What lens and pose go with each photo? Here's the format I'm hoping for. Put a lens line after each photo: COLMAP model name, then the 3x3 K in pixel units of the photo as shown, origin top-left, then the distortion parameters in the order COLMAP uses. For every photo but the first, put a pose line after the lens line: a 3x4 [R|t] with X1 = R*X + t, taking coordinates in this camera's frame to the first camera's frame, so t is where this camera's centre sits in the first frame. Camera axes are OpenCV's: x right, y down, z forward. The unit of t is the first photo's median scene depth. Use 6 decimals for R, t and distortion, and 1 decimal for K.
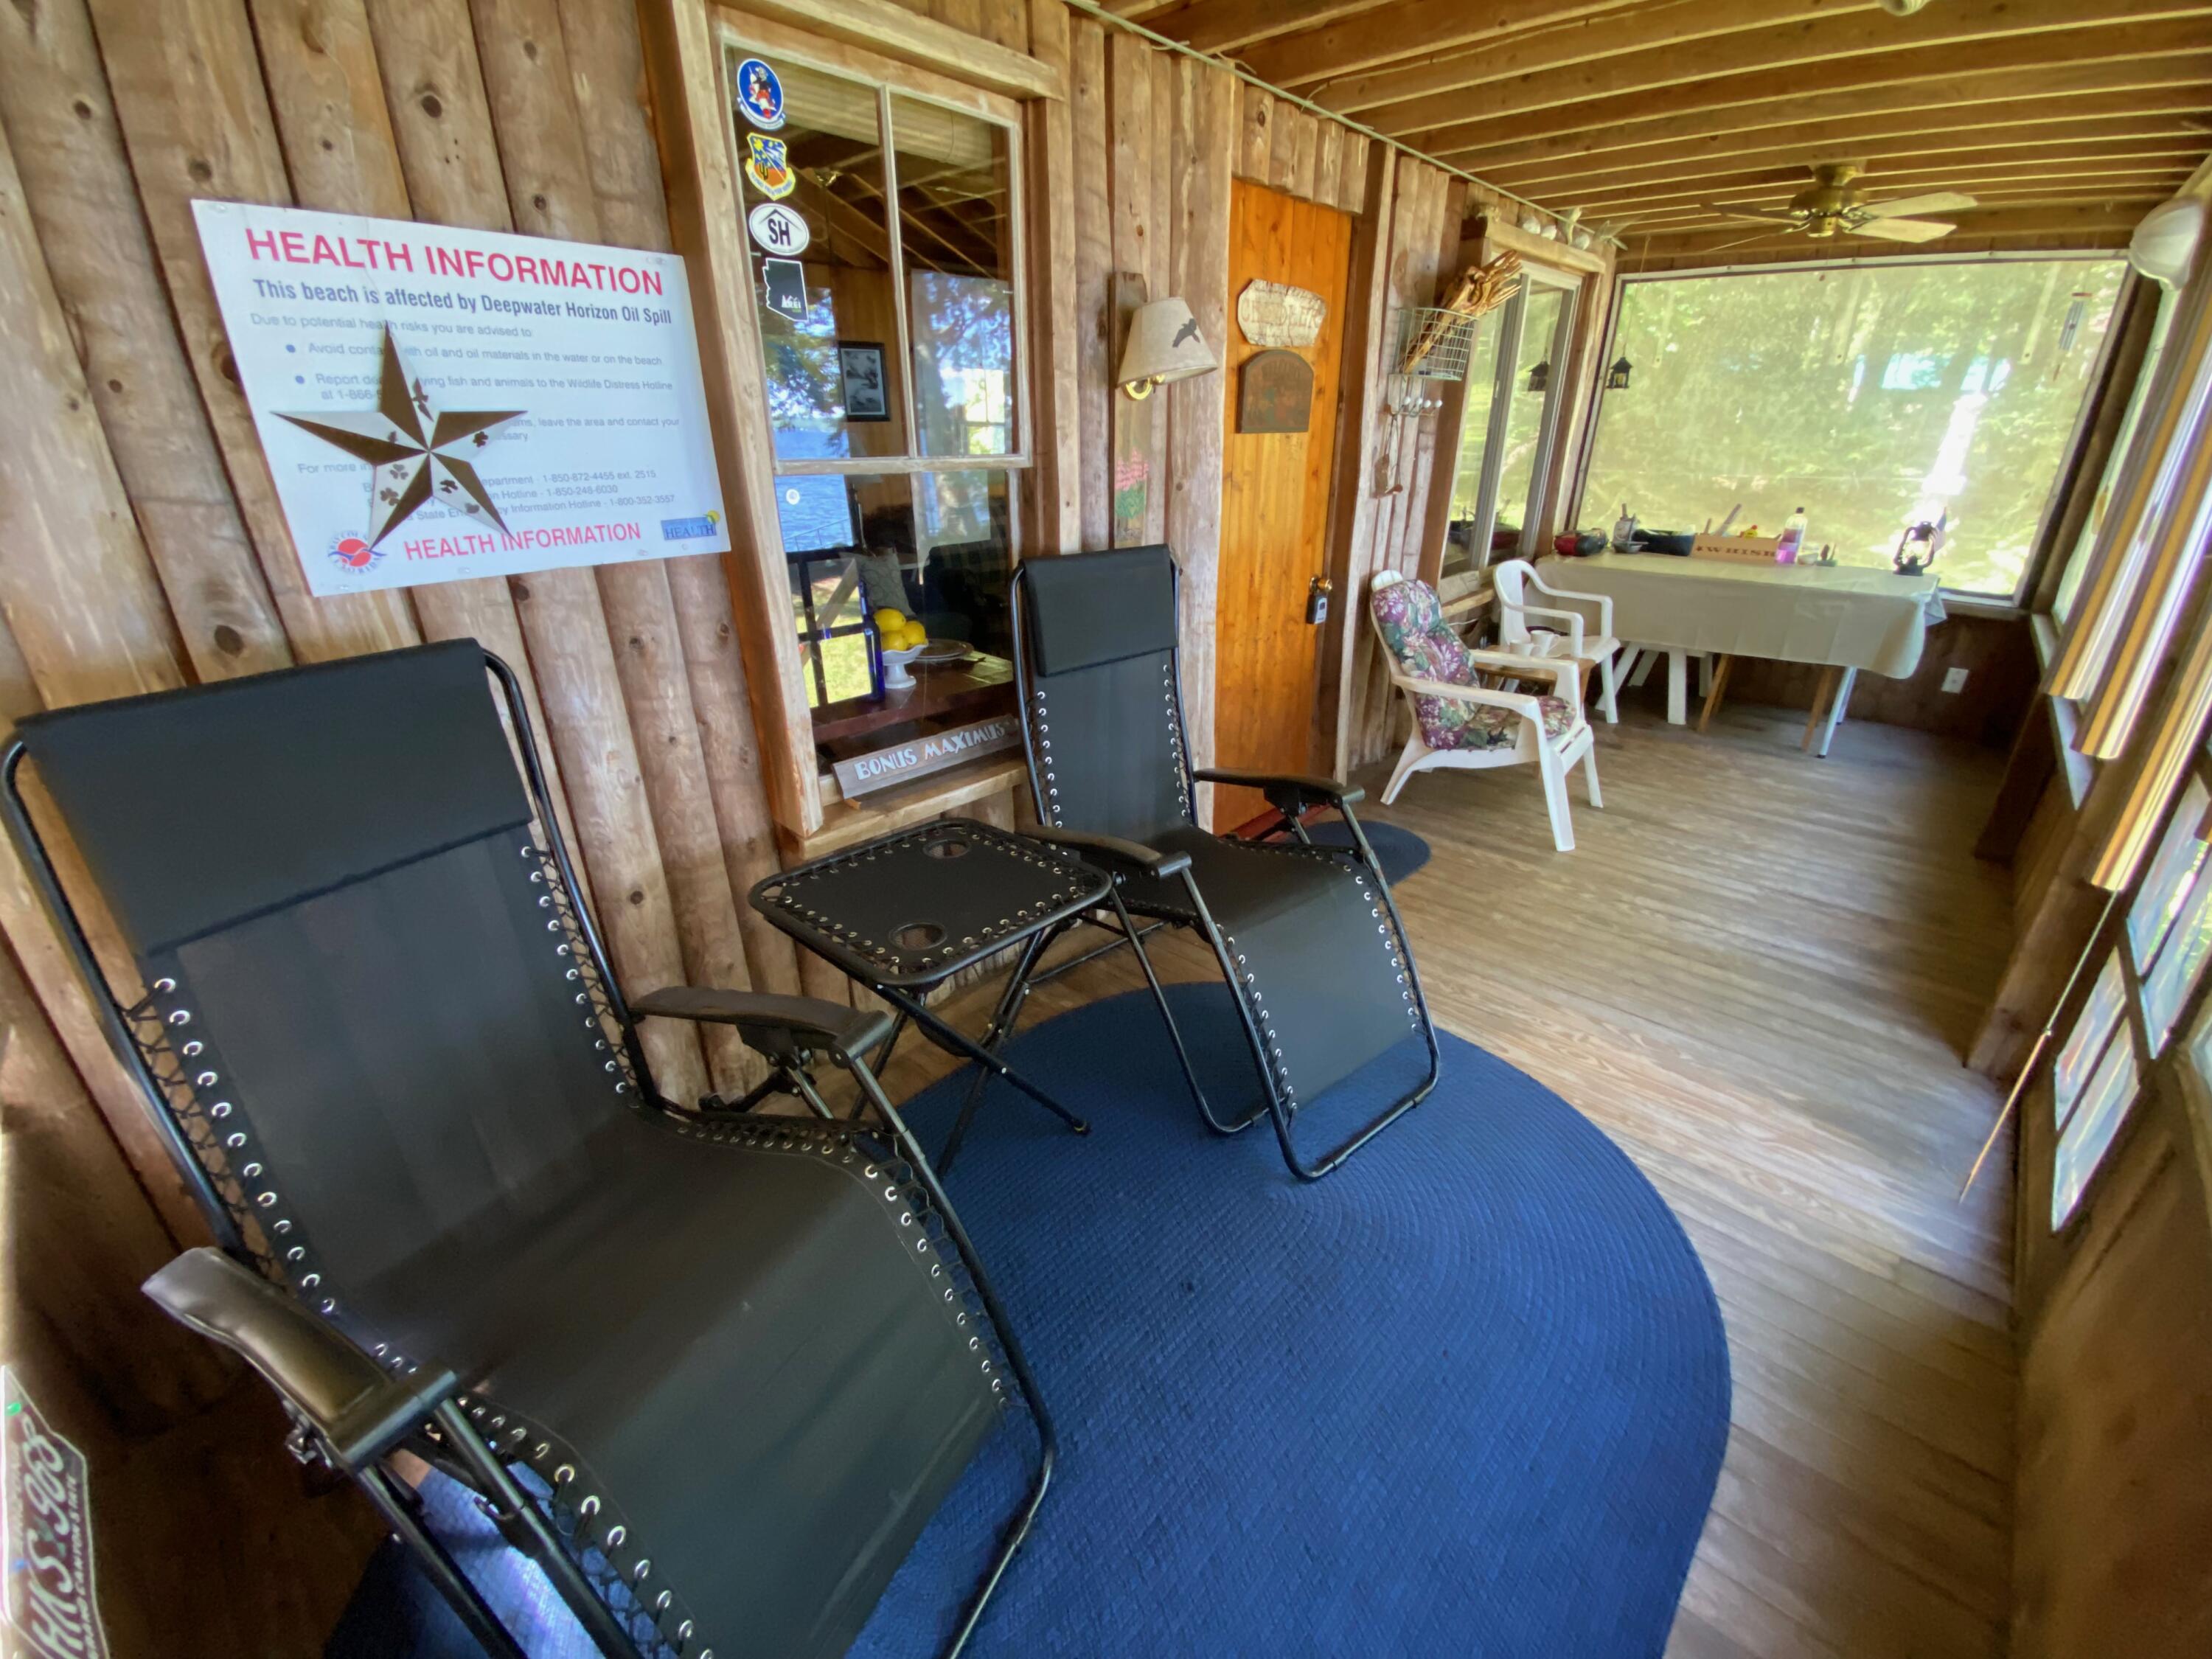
lens RADIAL K [[889.3, 0, 1113.7], [0, 889.3, 819.1], [0, 0, 1]] dist [0.009861, -0.015003]
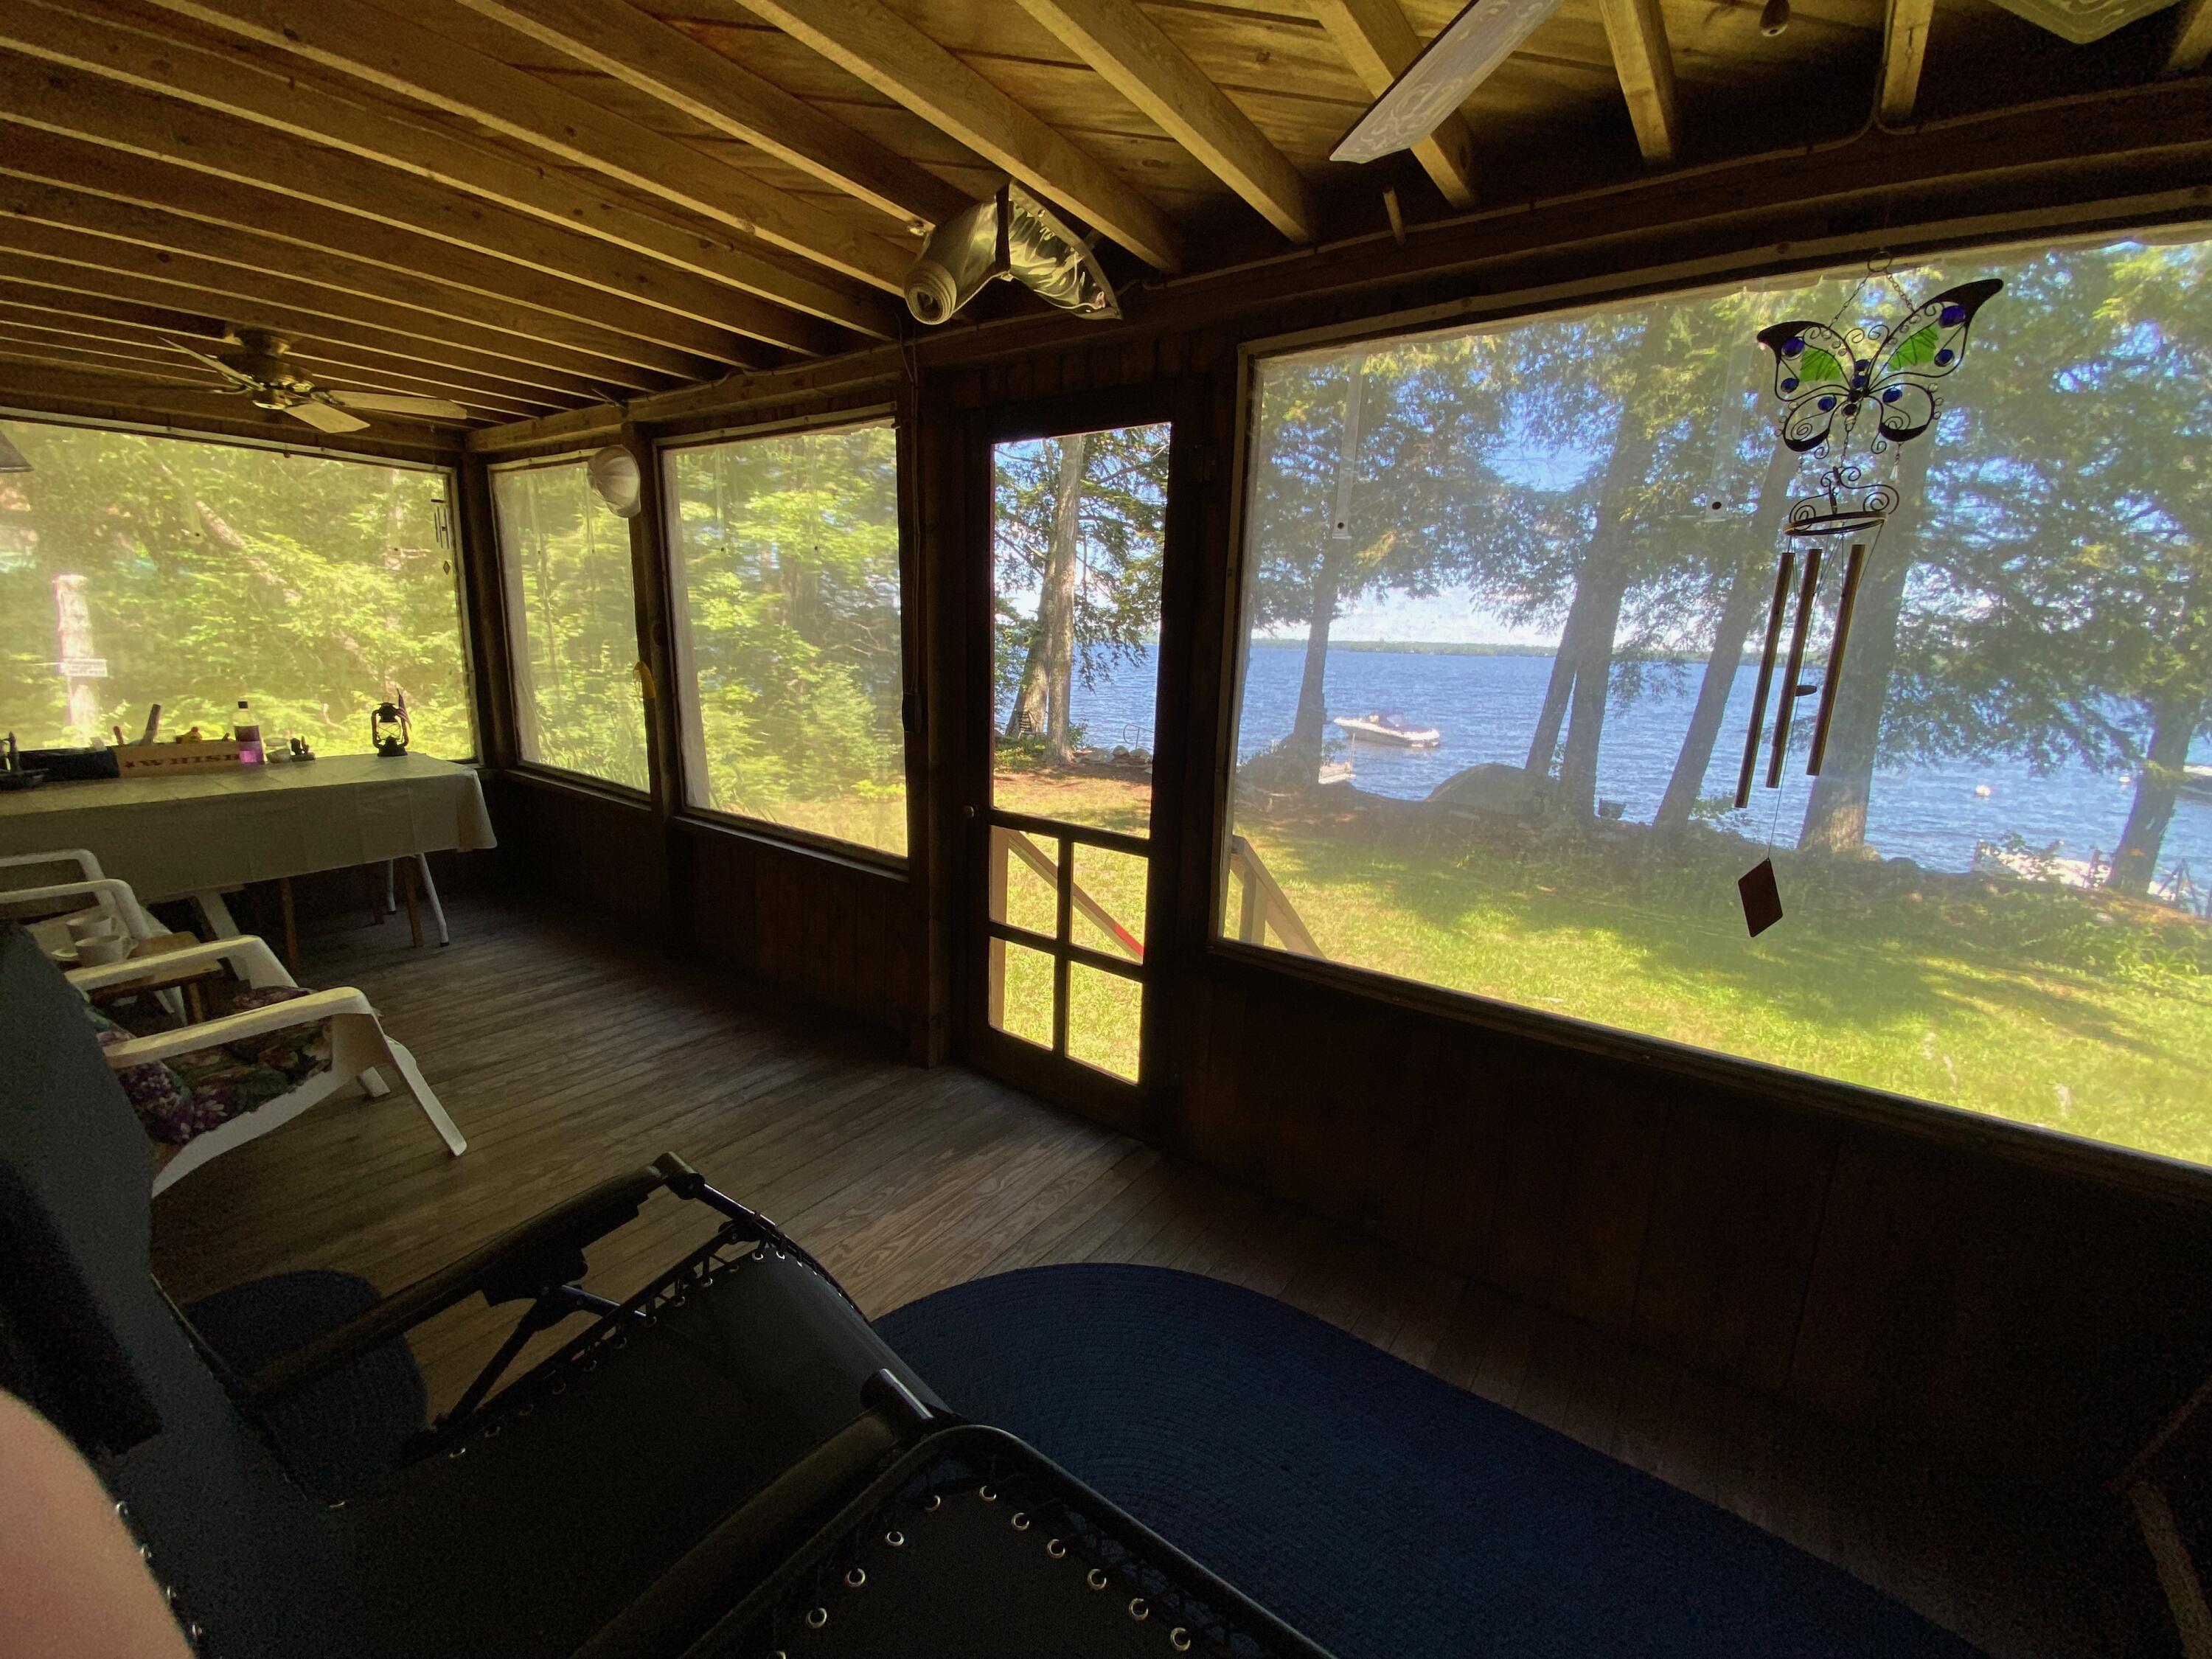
lens RADIAL K [[889.3, 0, 1099.6], [0, 889.3, 822.4], [0, 0, 1]] dist [0.009861, -0.015003]
pose [[-0.087115, -0.207018, 0.974451, -0.203756], [0.380194, 0.897222, 0.224600, -0.173695], [-0.920795, 0.390047, 0.000546, 0.398755]]
